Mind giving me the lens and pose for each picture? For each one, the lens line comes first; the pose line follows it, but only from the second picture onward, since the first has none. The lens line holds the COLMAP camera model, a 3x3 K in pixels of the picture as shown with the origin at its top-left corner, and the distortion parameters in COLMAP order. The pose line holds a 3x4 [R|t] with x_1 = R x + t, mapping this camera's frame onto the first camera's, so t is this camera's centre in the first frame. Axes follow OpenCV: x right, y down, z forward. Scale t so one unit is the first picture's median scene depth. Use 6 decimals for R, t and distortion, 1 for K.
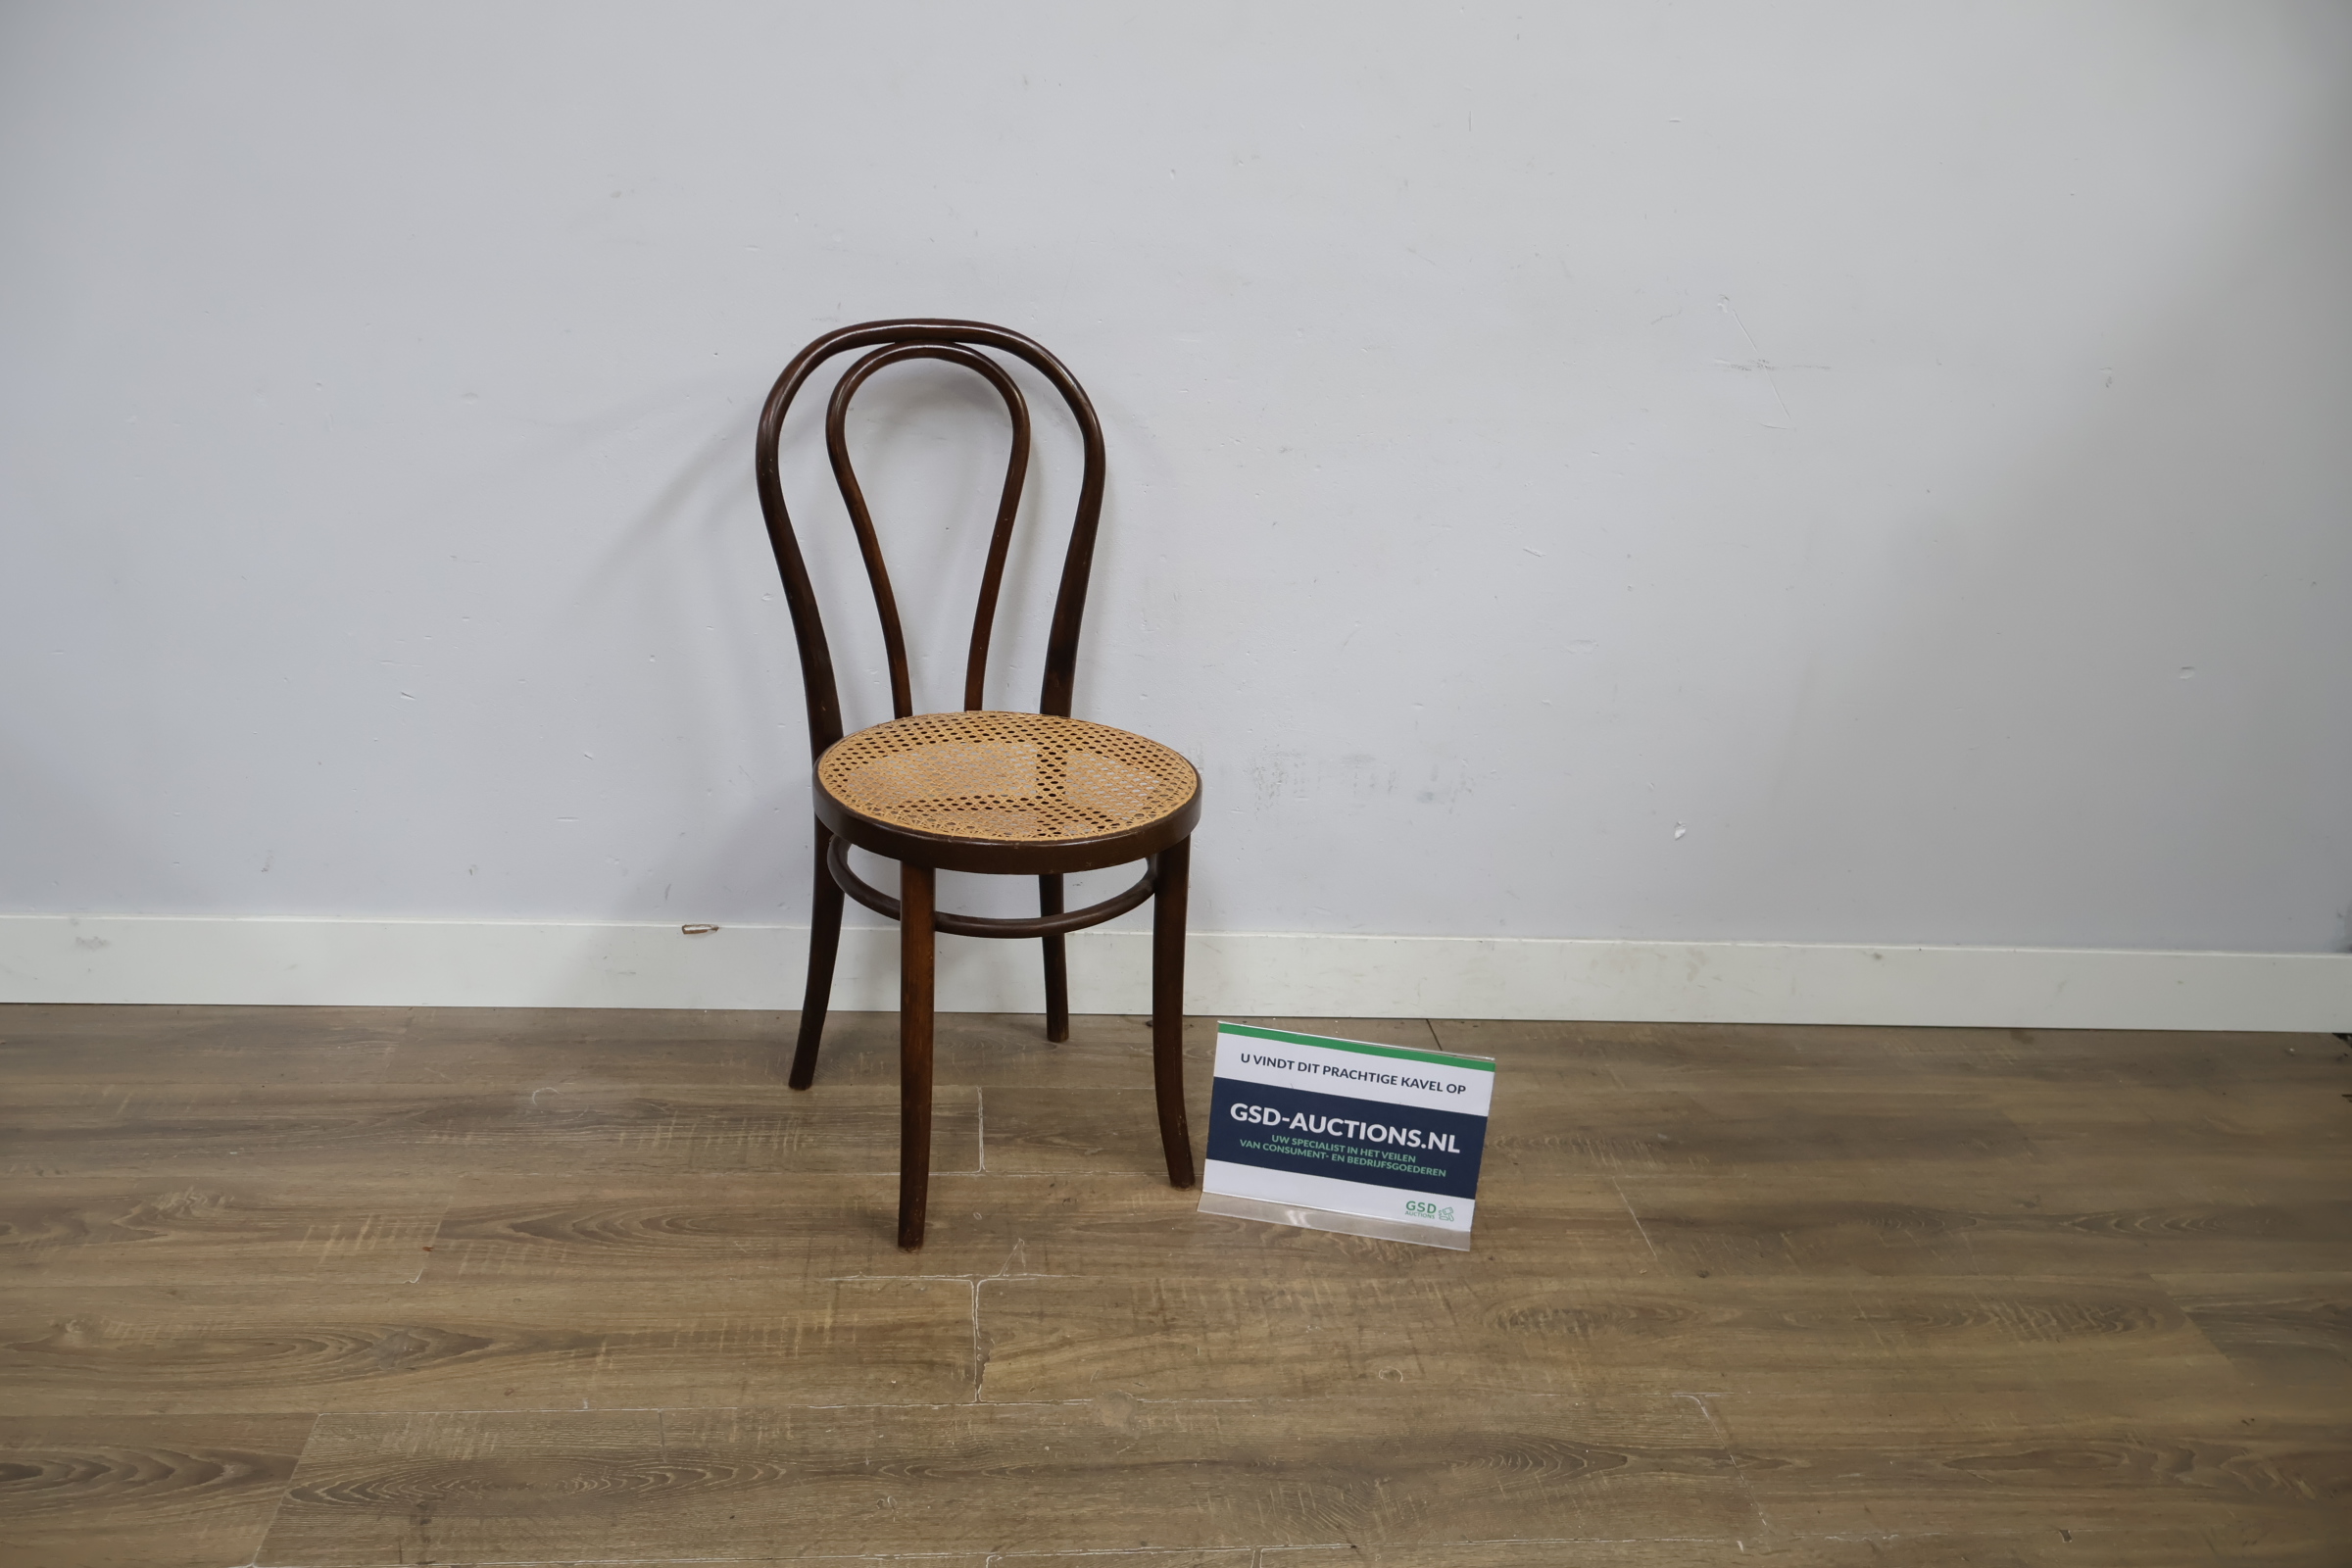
lens RADIAL K [[2175.3, 0, 1200.6], [0, 2175.3, 776.1], [0, 0, 1]] dist [0.003096, -0.006033]
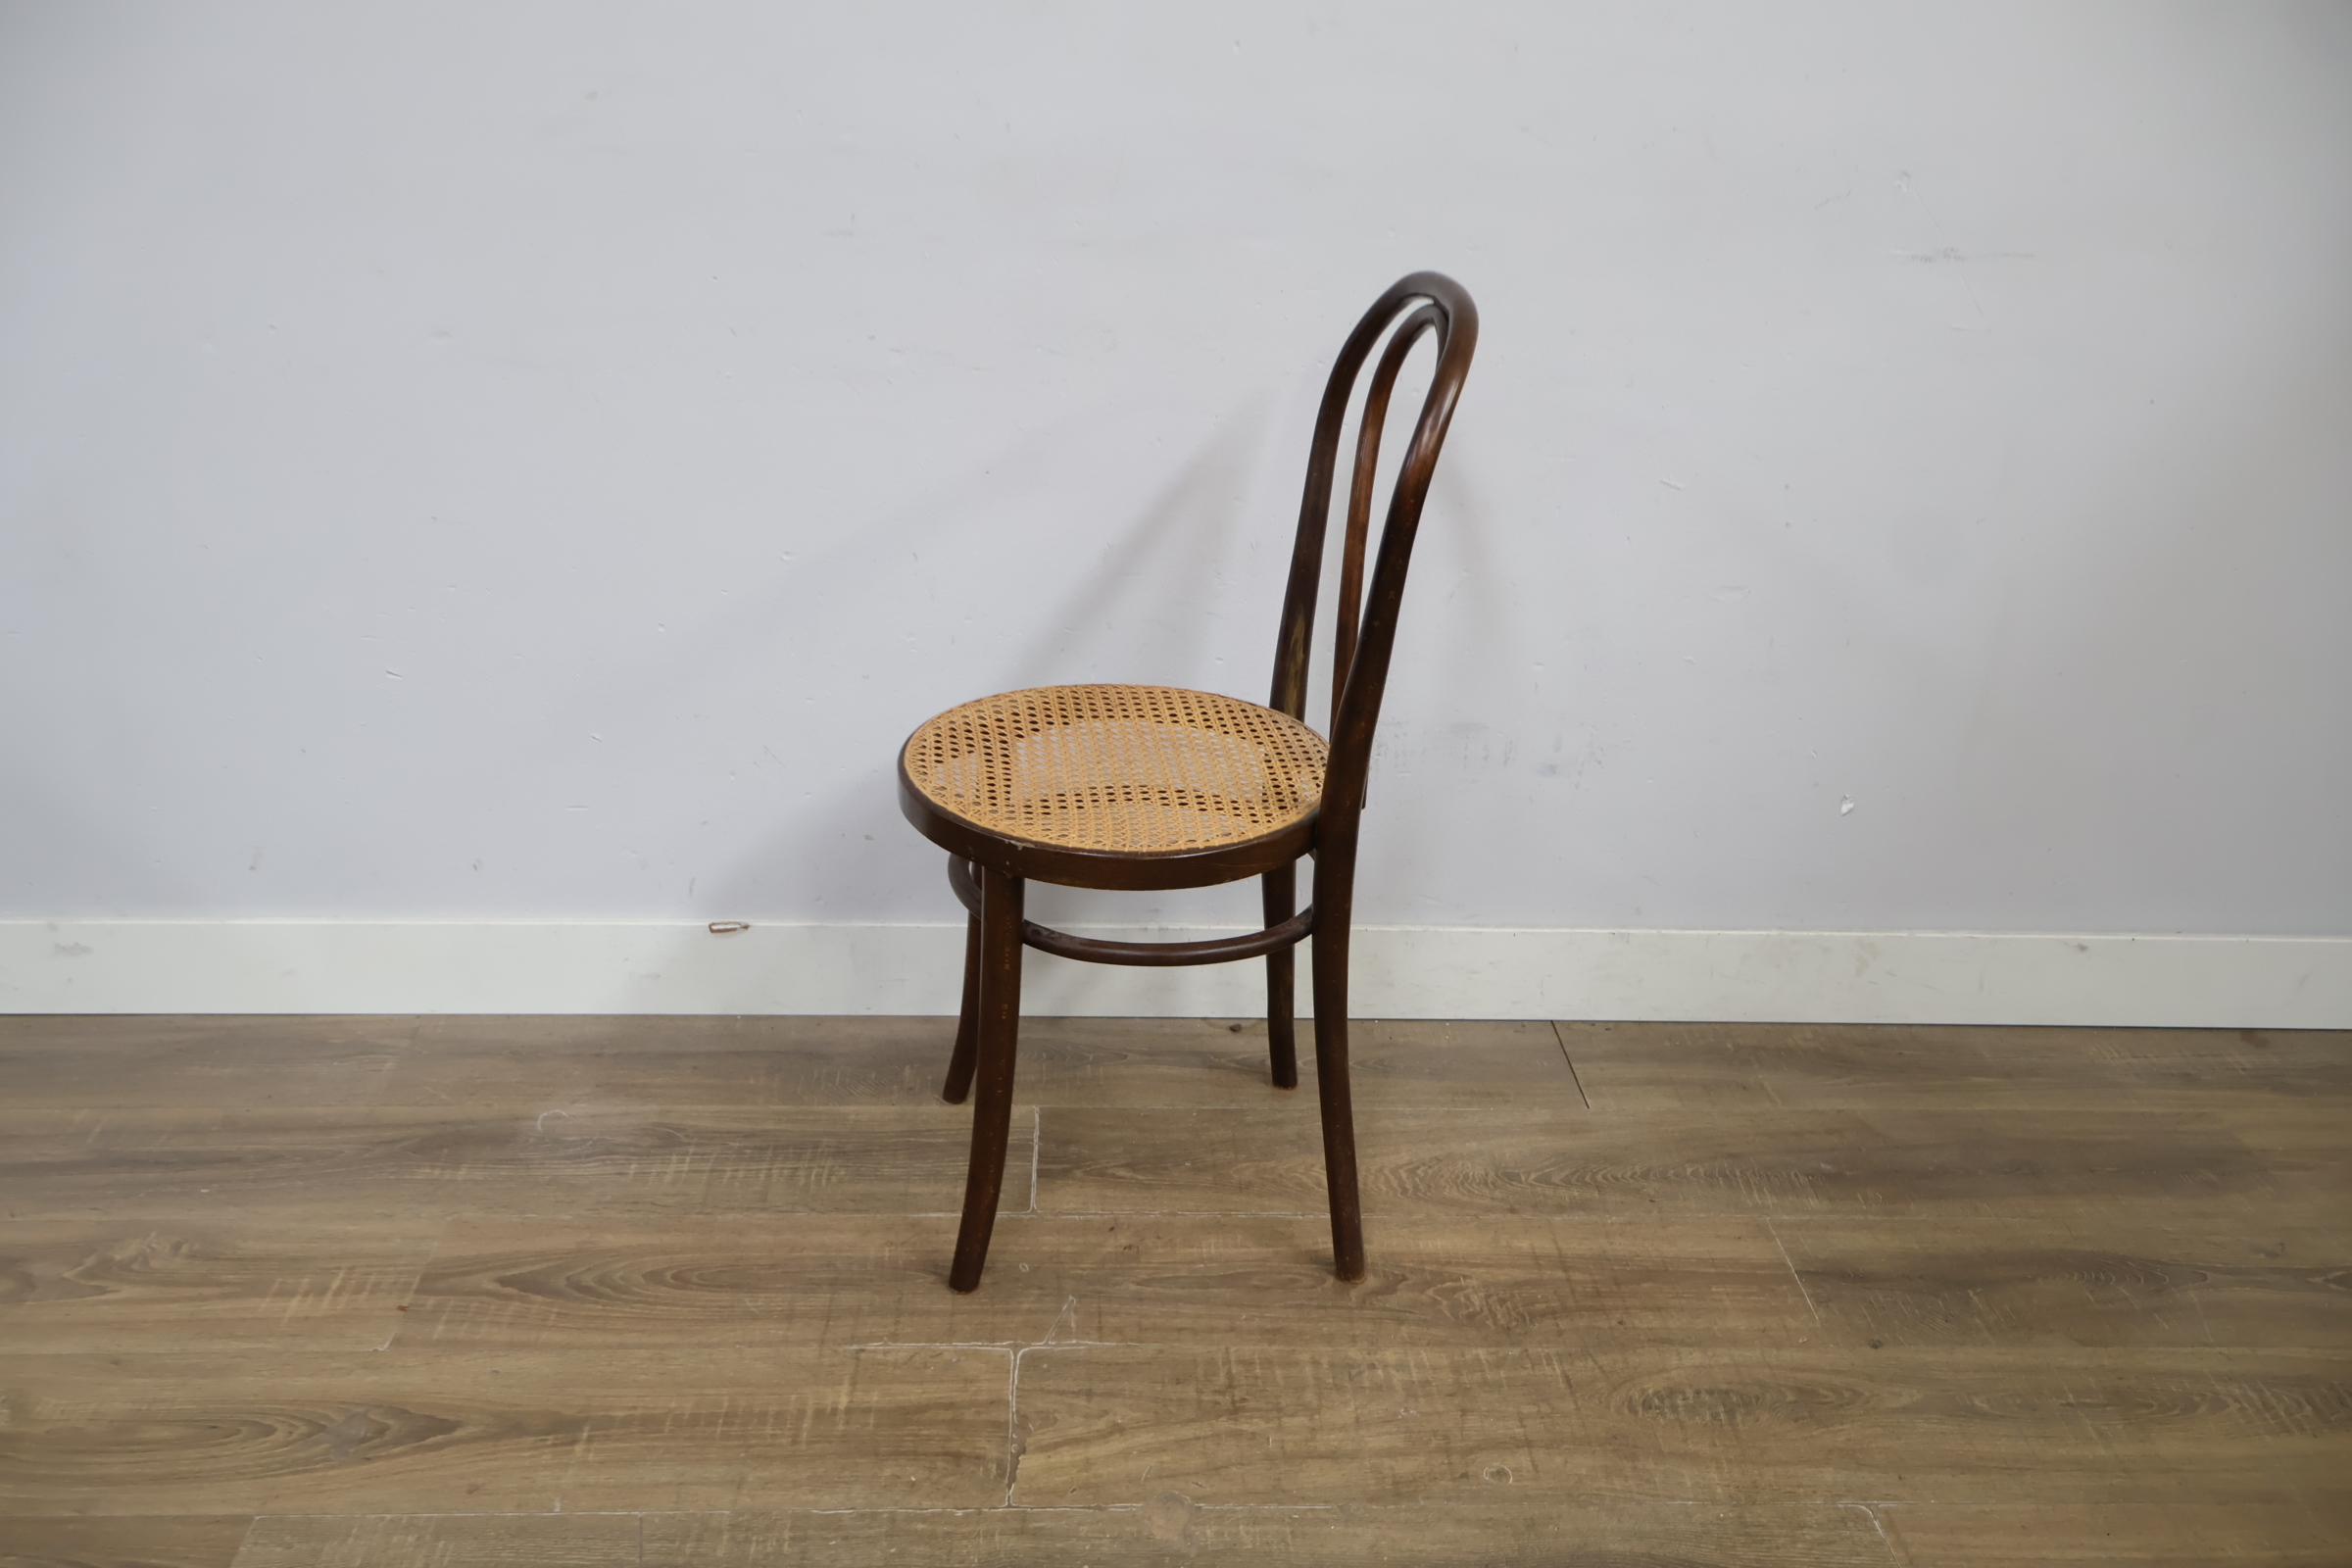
lens RADIAL K [[2154.3, 0, 1178.7], [0, 2154.3, 792.1], [0, 0, 1]] dist [0.011995, -0.012213]
pose [[0.996535, -0.009272, -0.082656, 0.034057], [0.013136, 0.998840, 0.046323, -0.028845], [0.082130, -0.047248, 0.995501, 0.160442]]
